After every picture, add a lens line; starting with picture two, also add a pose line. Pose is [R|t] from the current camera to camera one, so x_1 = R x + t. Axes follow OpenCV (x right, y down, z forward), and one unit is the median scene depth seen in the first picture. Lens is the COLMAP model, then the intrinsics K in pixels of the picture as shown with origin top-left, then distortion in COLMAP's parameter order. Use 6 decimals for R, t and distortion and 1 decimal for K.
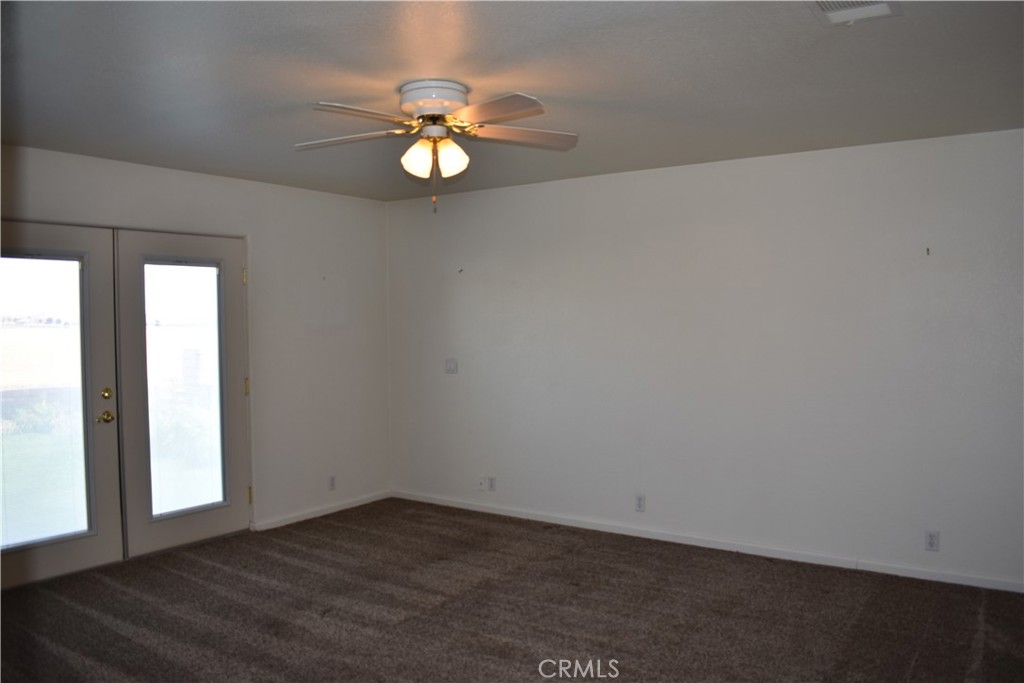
lens RADIAL K [[802.2, 0, 518.9], [0, 802.2, 340.9], [0, 0, 1]] dist [-0.093776, 0.014472]
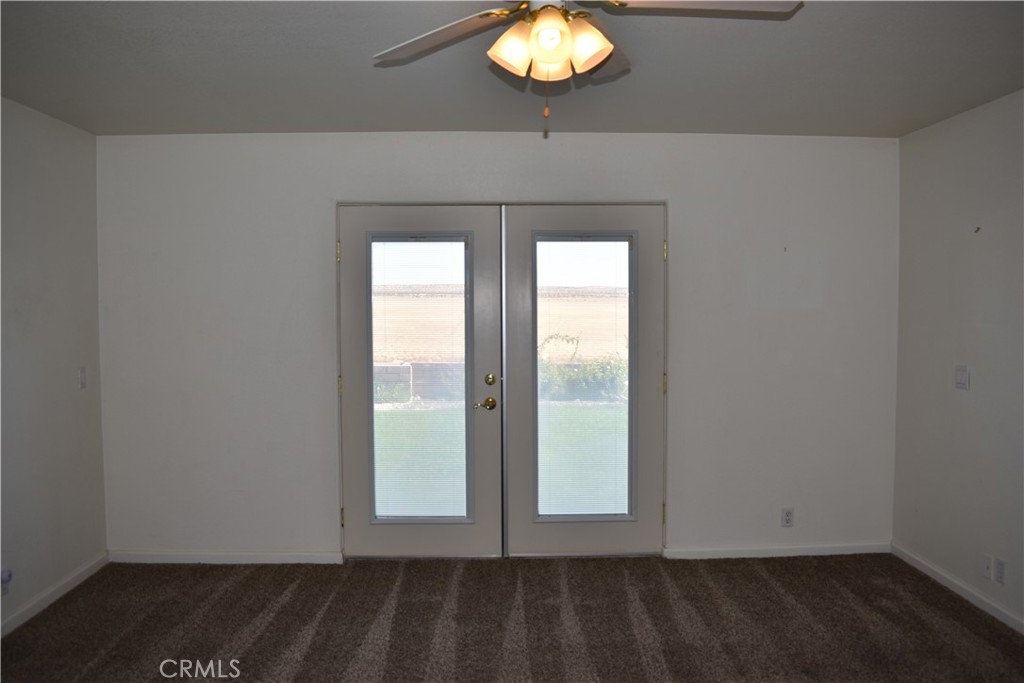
lens RADIAL K [[802.2, 0, 516.8], [0, 802.2, 339.4], [0, 0, 1]] dist [-0.093776, 0.014472]
pose [[0.596885, 0.045080, -0.801059, 0.270076], [-0.025612, 0.998982, 0.037135, -0.018273], [0.801918, -0.001648, 0.597432, 0.437727]]
